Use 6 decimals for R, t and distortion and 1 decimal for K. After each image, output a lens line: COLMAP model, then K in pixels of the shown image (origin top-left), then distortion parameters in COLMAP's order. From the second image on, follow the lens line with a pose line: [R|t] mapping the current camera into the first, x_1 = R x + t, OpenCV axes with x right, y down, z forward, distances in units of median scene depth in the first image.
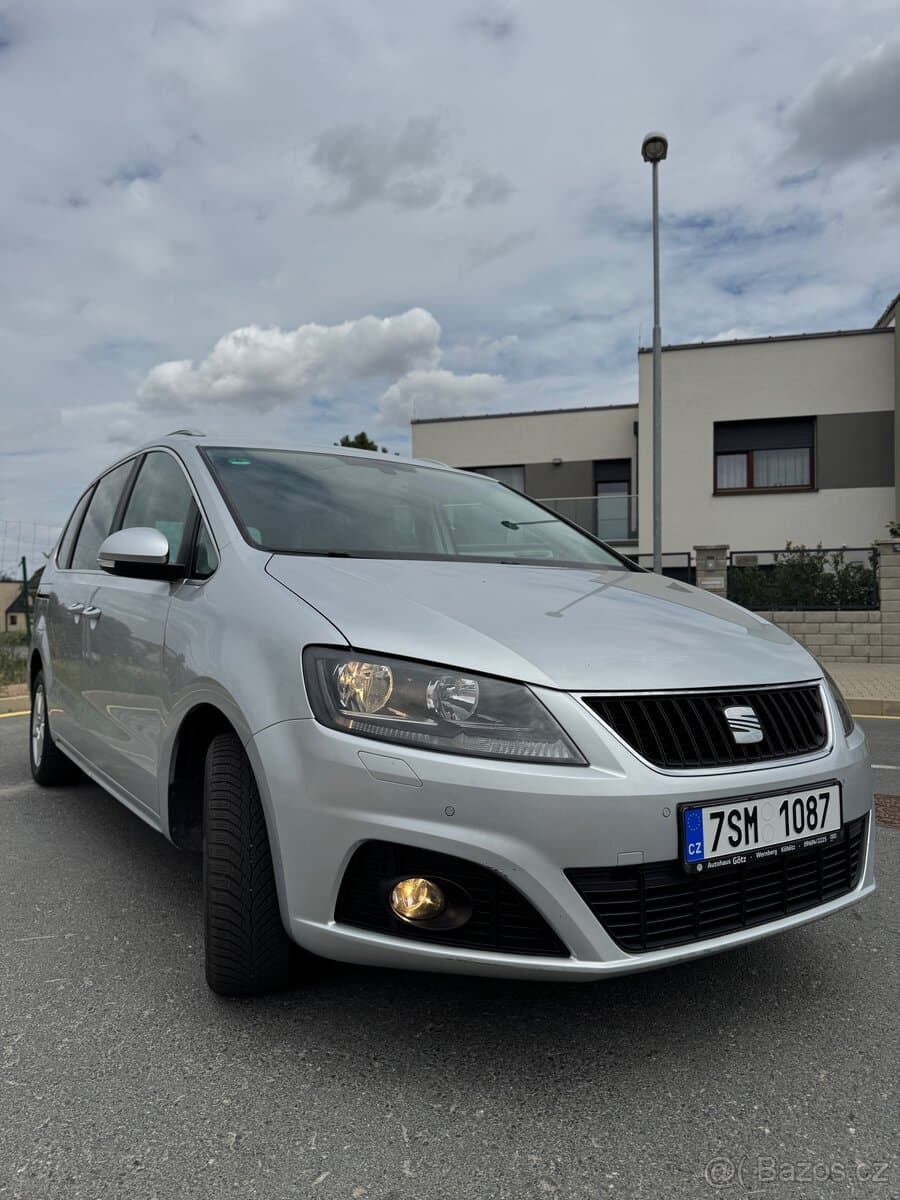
lens RADIAL K [[847.9, 0, 450.0], [0, 847.9, 600.0], [0, 0, 1]] dist [0.061883, -0.094378]
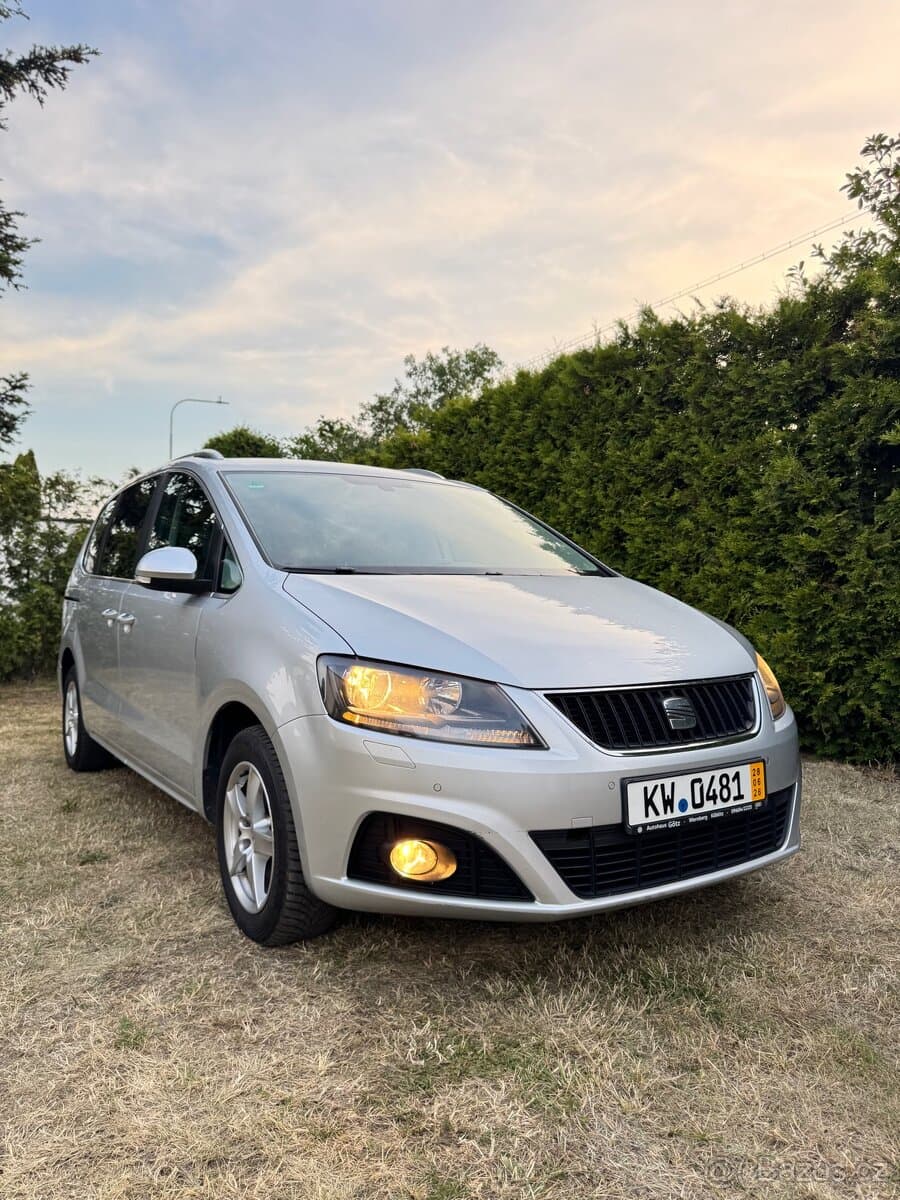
lens RADIAL K [[847.9, 0, 450.0], [0, 847.9, 600.0], [0, 0, 1]] dist [0.061883, -0.094378]
pose [[0.999880, -0.014494, -0.005425, 0.026316], [0.014597, 0.999705, 0.019420, -0.045776], [0.005142, -0.019497, 0.999797, -0.219677]]
